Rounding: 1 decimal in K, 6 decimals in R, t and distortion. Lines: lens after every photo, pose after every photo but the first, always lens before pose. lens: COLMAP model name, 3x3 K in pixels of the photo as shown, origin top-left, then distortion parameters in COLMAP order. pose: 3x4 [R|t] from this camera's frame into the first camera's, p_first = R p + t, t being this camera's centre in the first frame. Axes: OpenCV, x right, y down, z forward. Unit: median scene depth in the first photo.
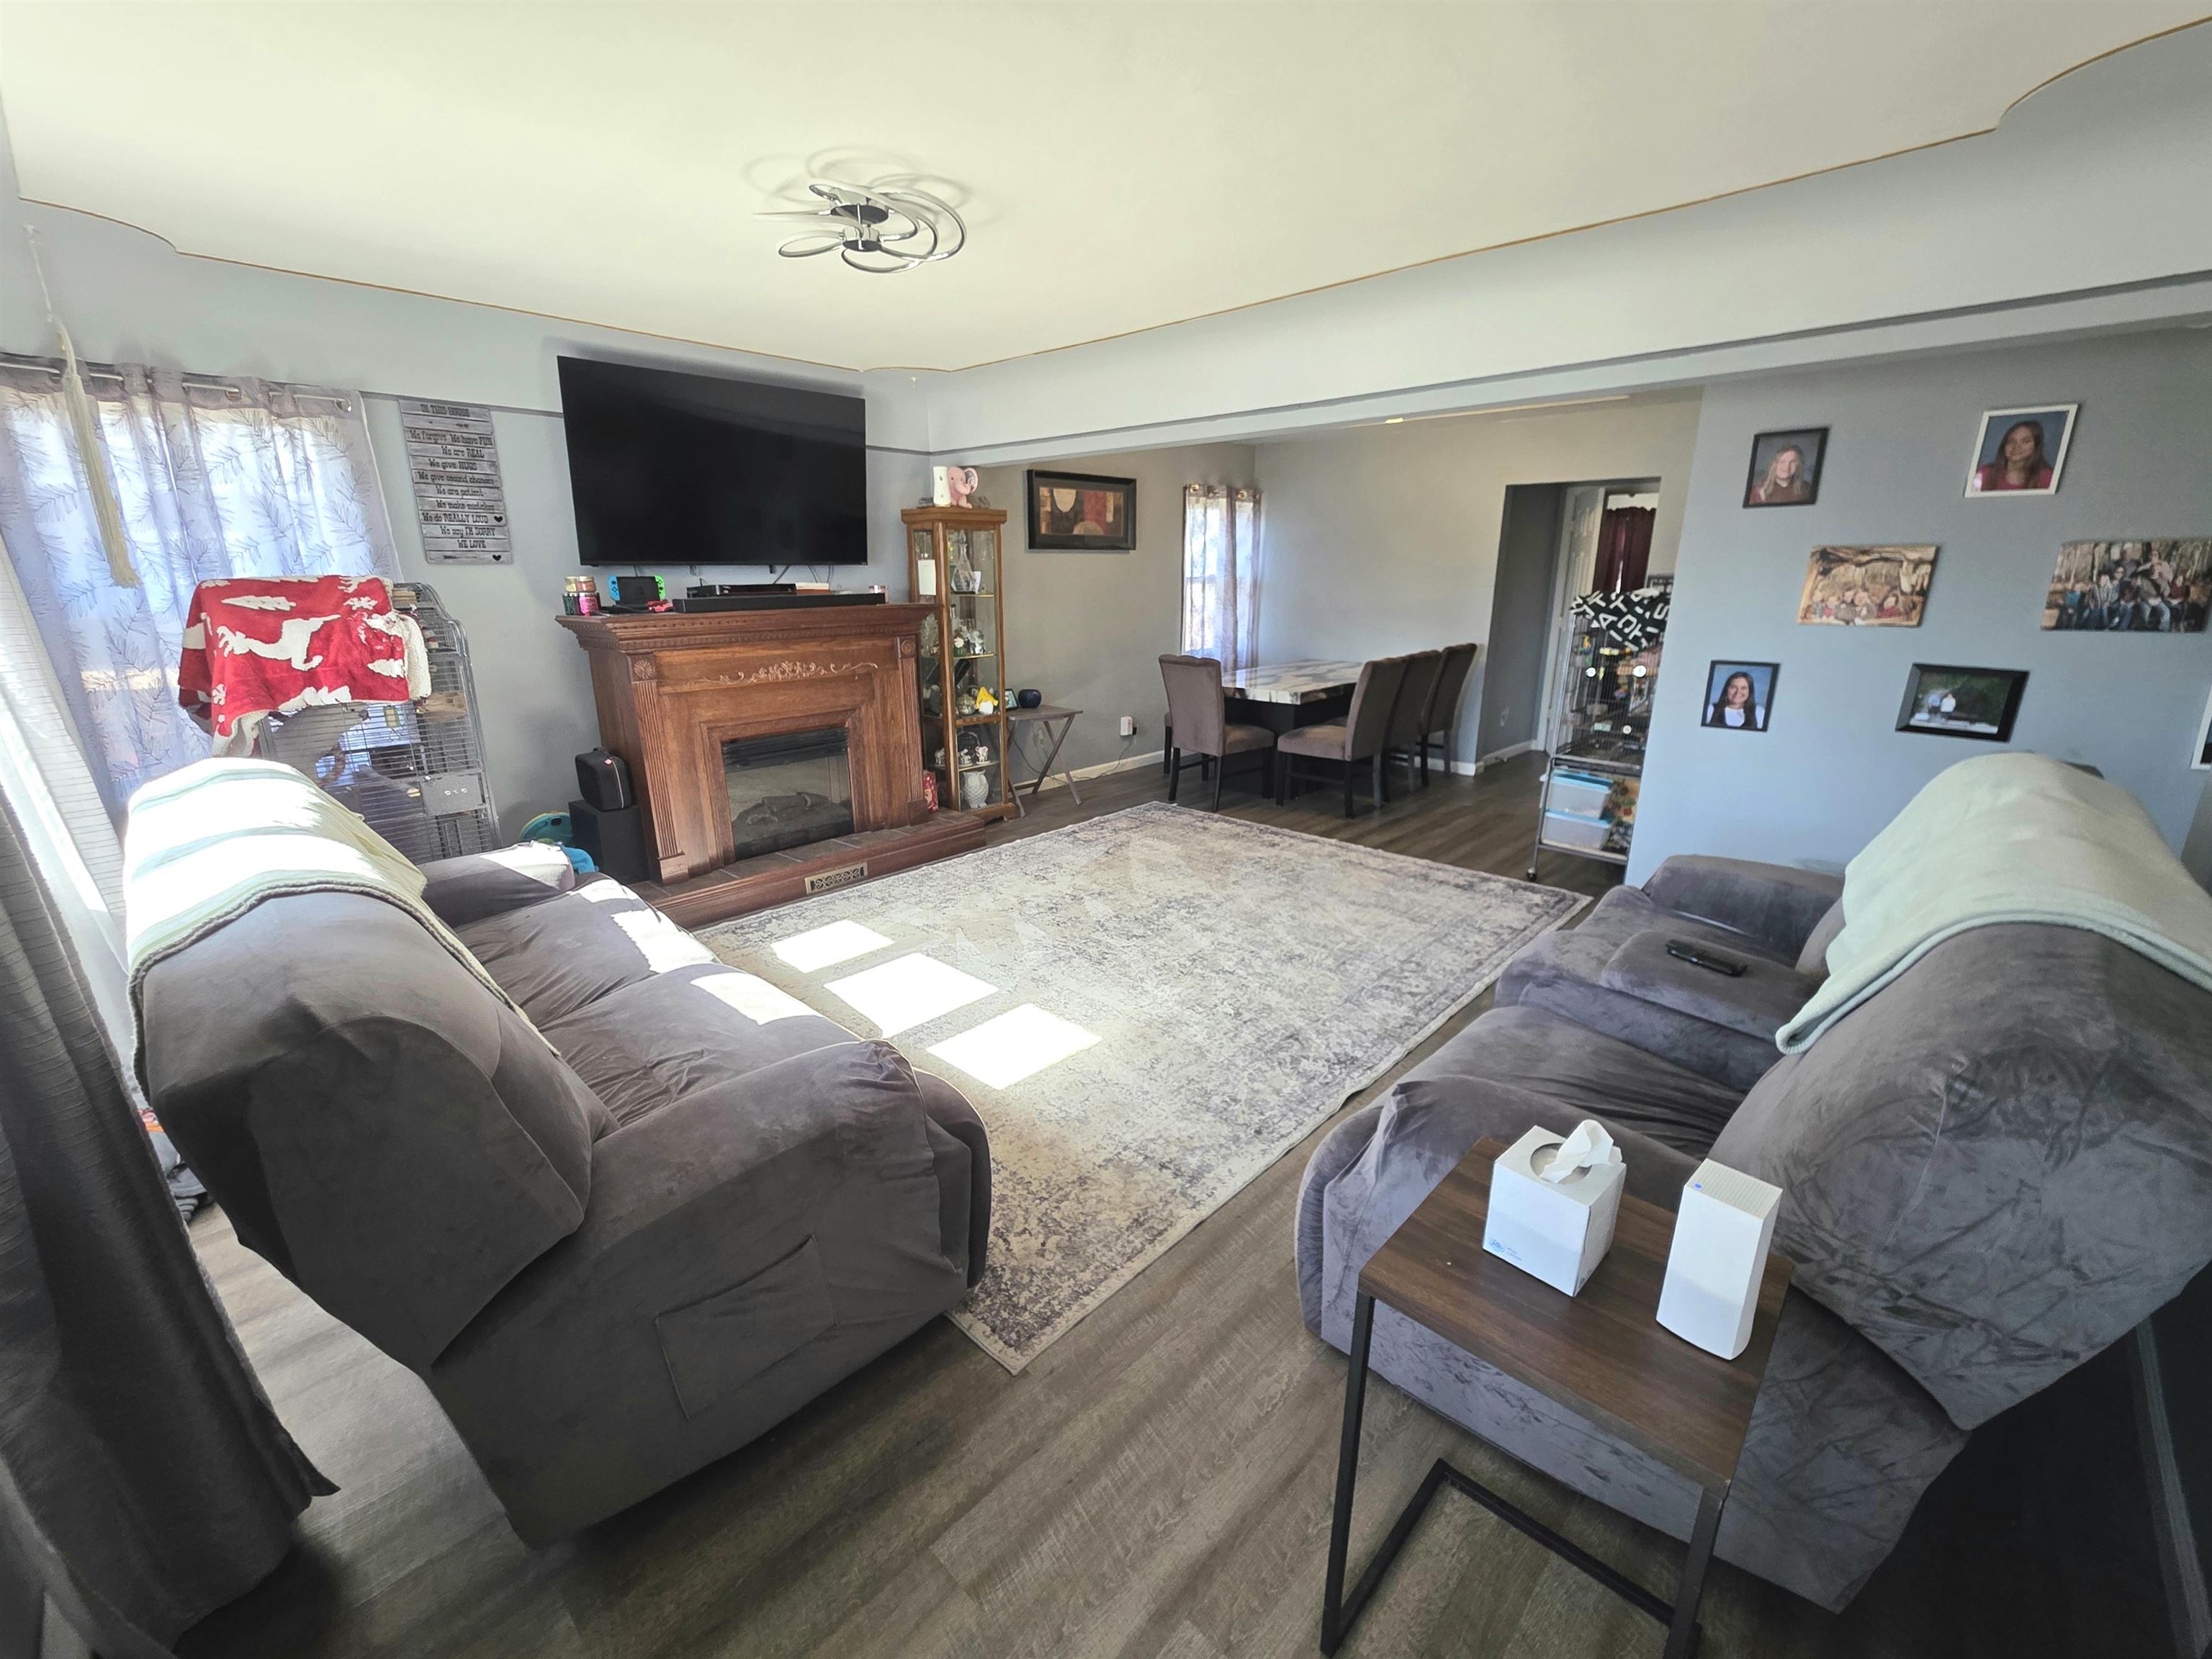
lens RADIAL K [[895.9, 0, 1105.6], [0, 895.9, 824.6], [0, 0, 1]] dist [-0.000321, -0.000143]
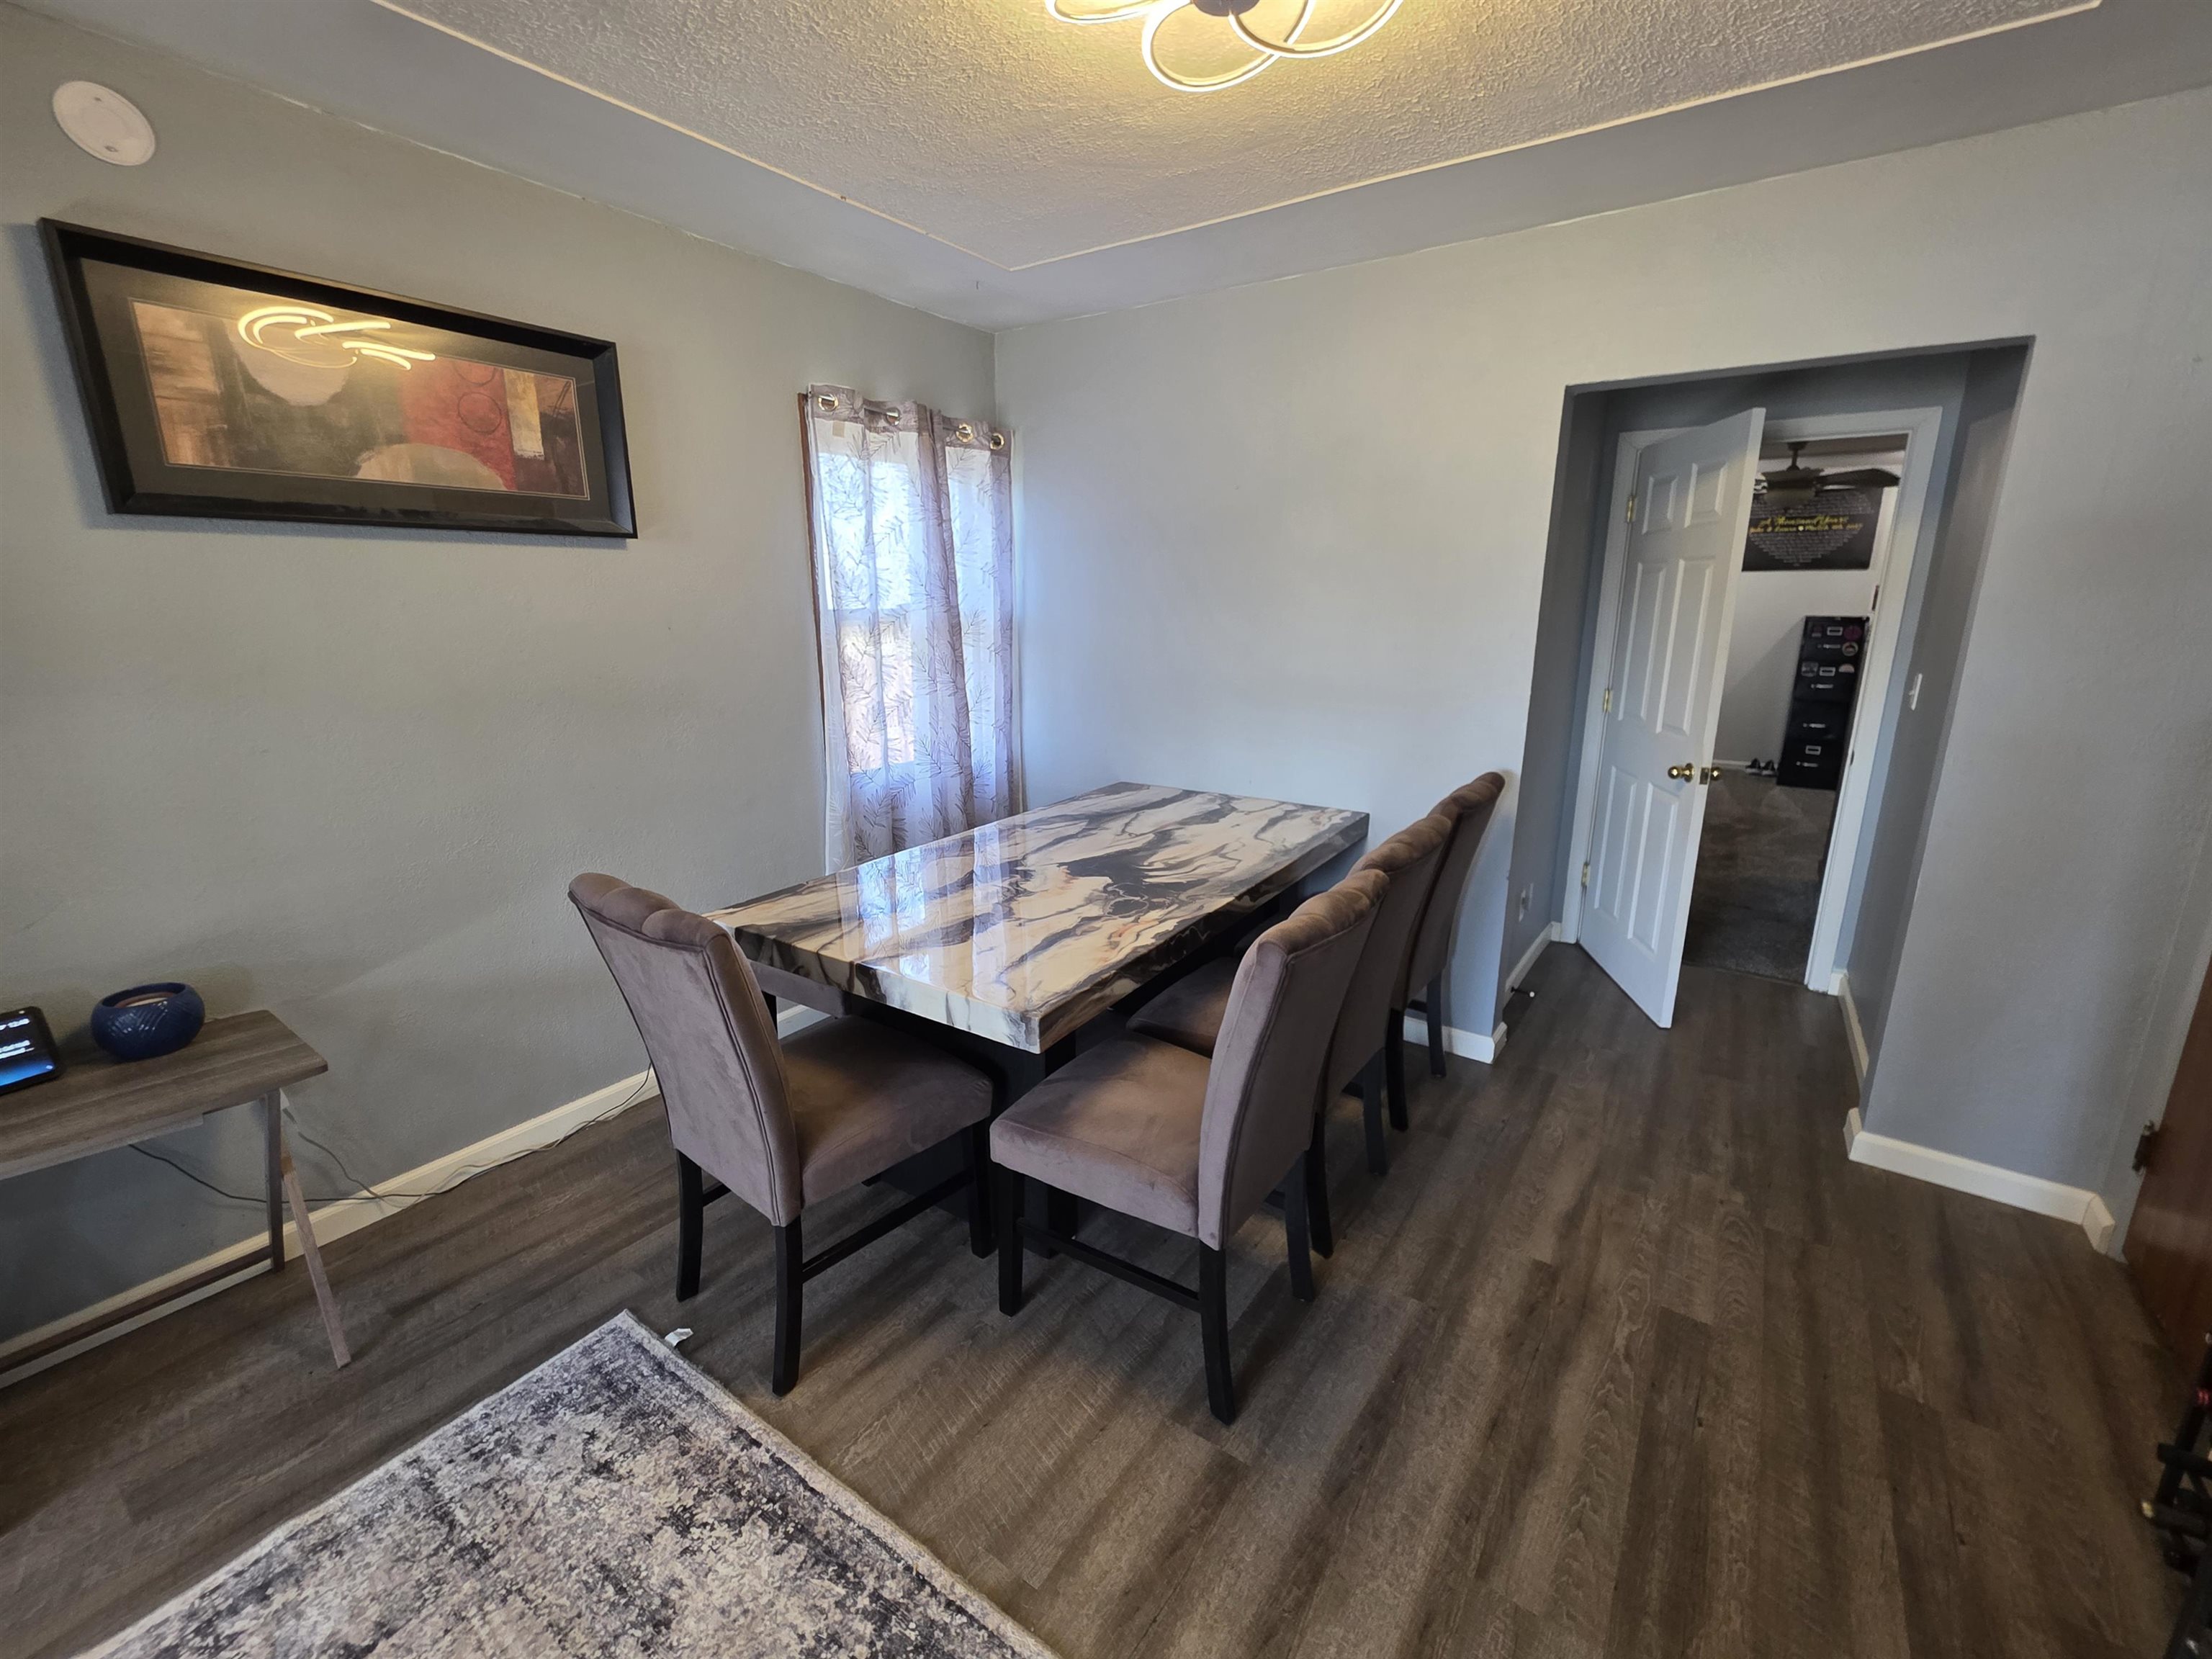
lens RADIAL K [[932.3, 0, 1103.1], [0, 932.3, 822.6], [0, 0, 1]] dist [-0.001861, -0.000187]
pose [[0.989033, -0.028677, 0.144886, 0.262074], [0.034995, 0.998536, -0.041246, -0.261716], [-0.143491, 0.045864, 0.988588, 0.938508]]
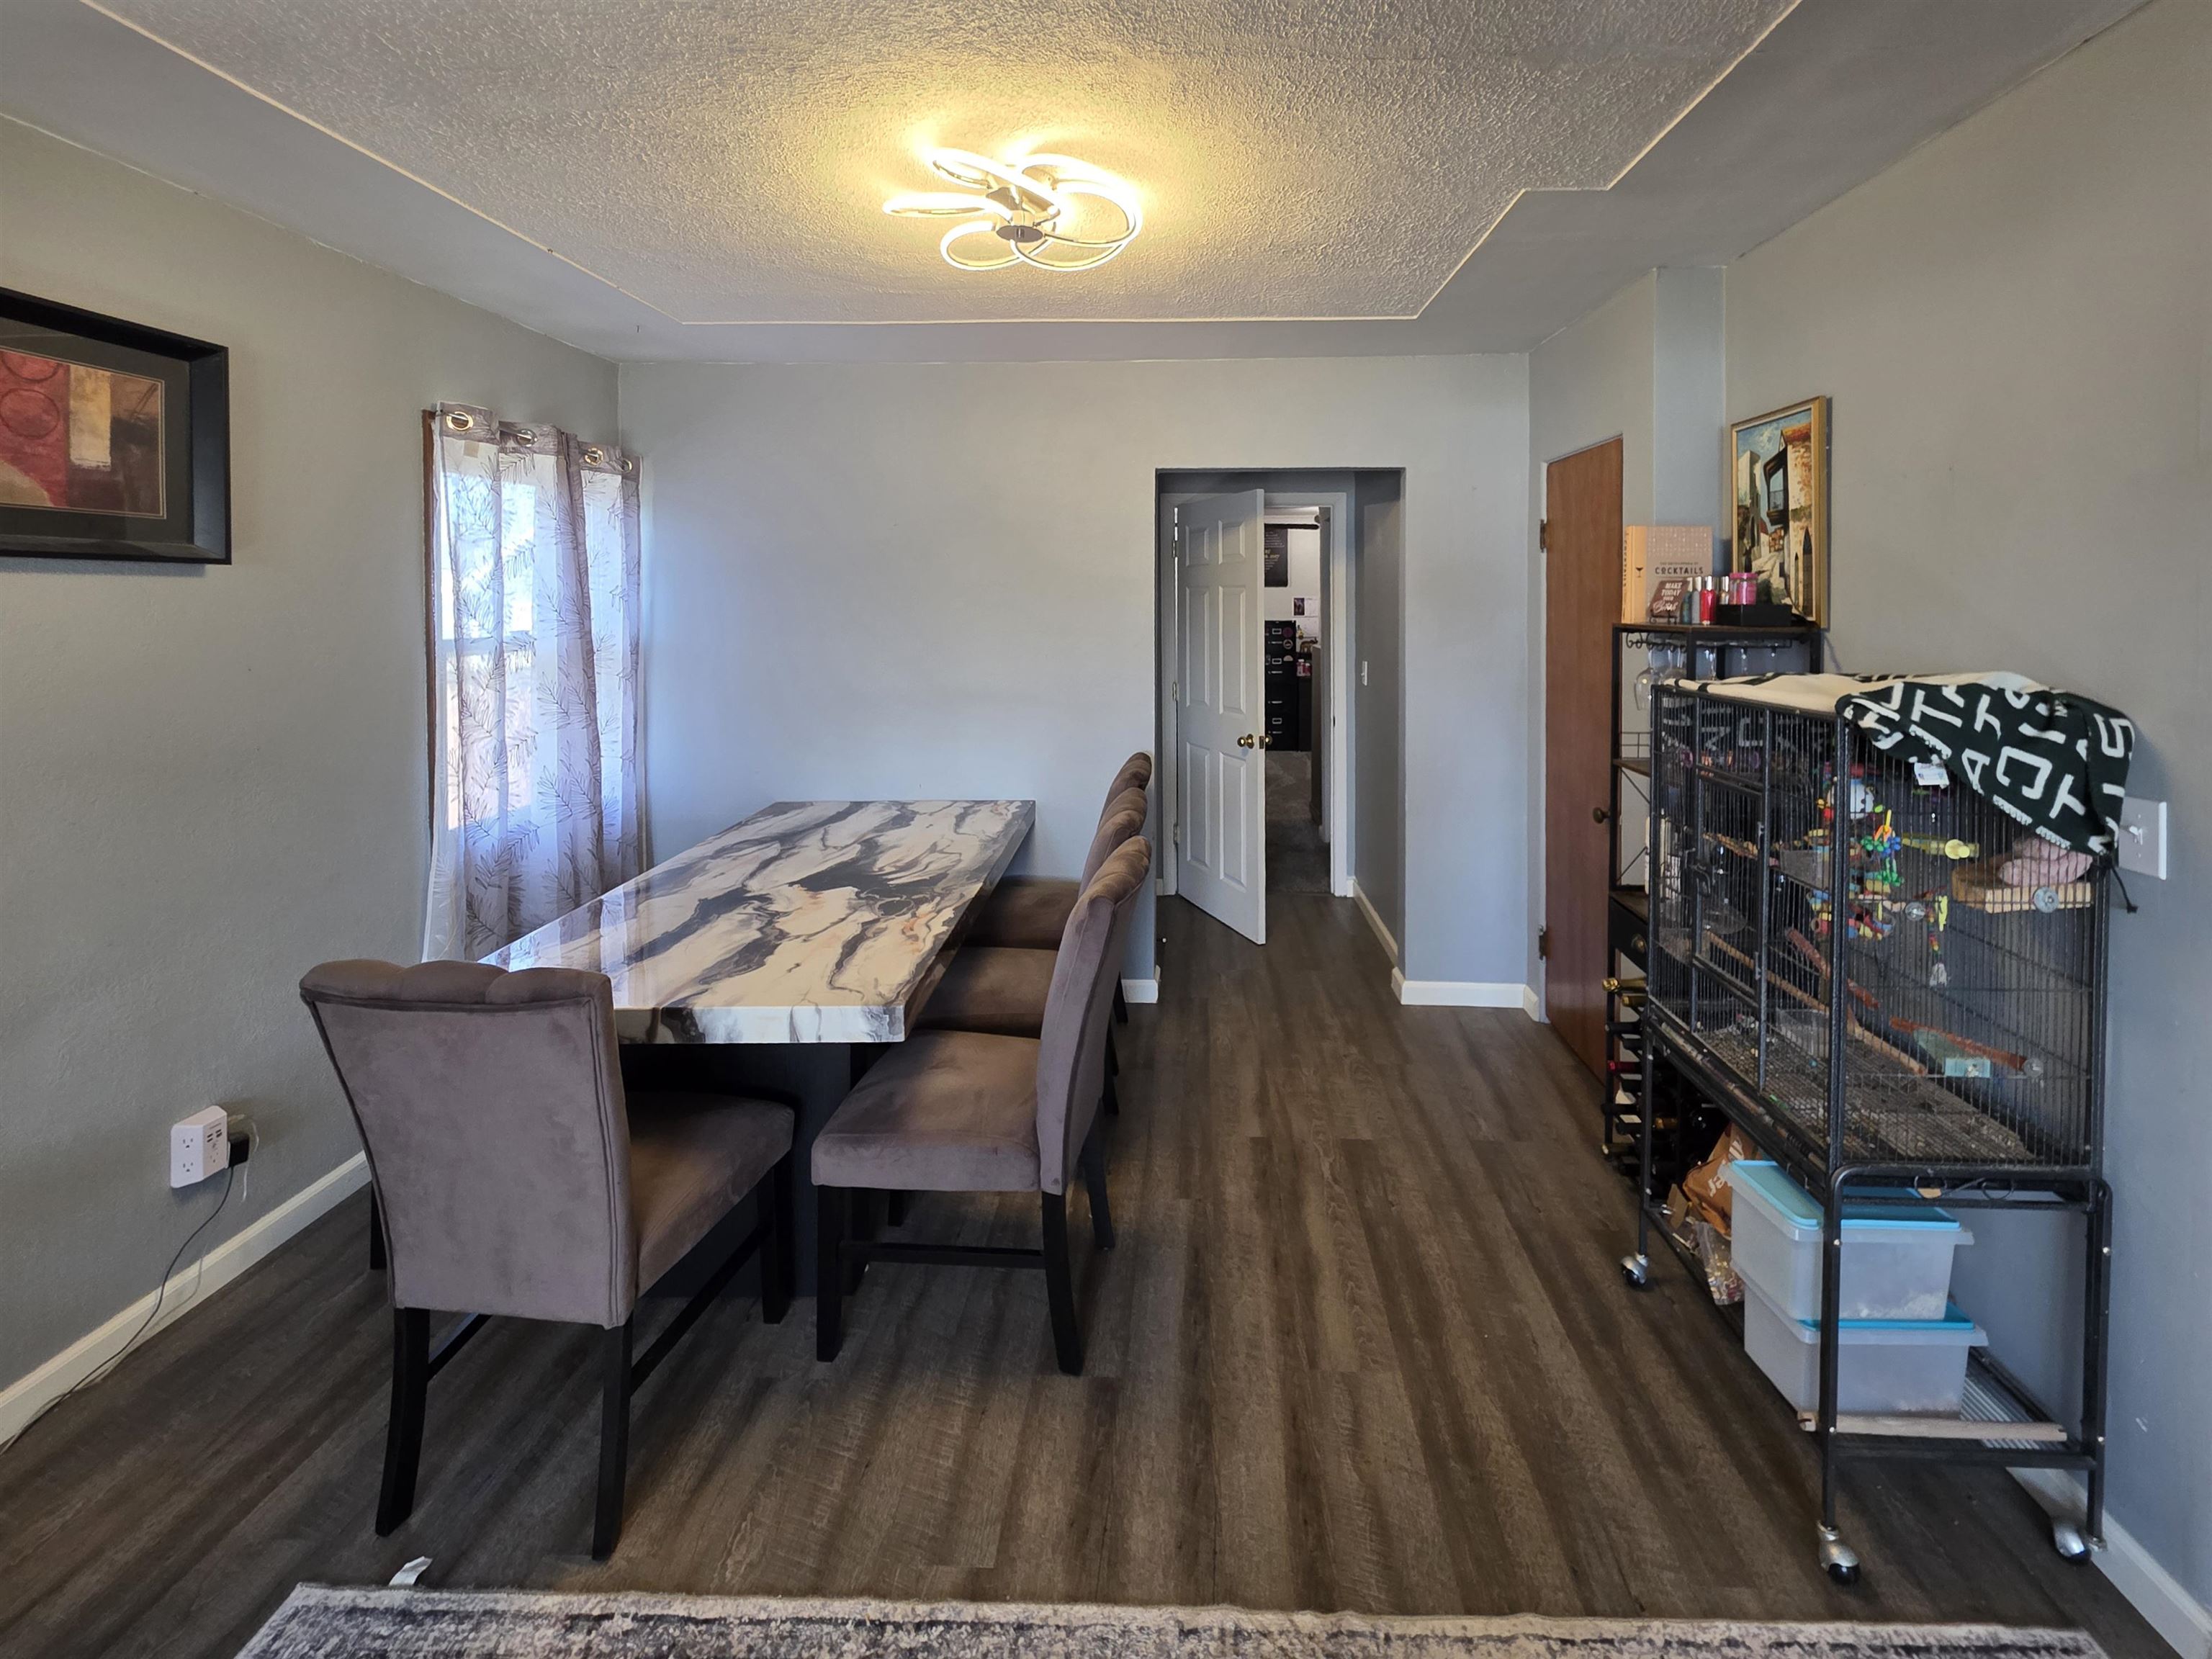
lens RADIAL K [[955.4, 0, 1160.3], [0, 955.4, 617.6], [0, 0, 1]] dist [0.002060, -0.000499]
pose [[0.751256, -0.010064, 0.659935, 0.089550], [0.185626, 0.962746, -0.196631, -0.260367], [-0.633370, 0.270221, 0.725136, 0.890215]]
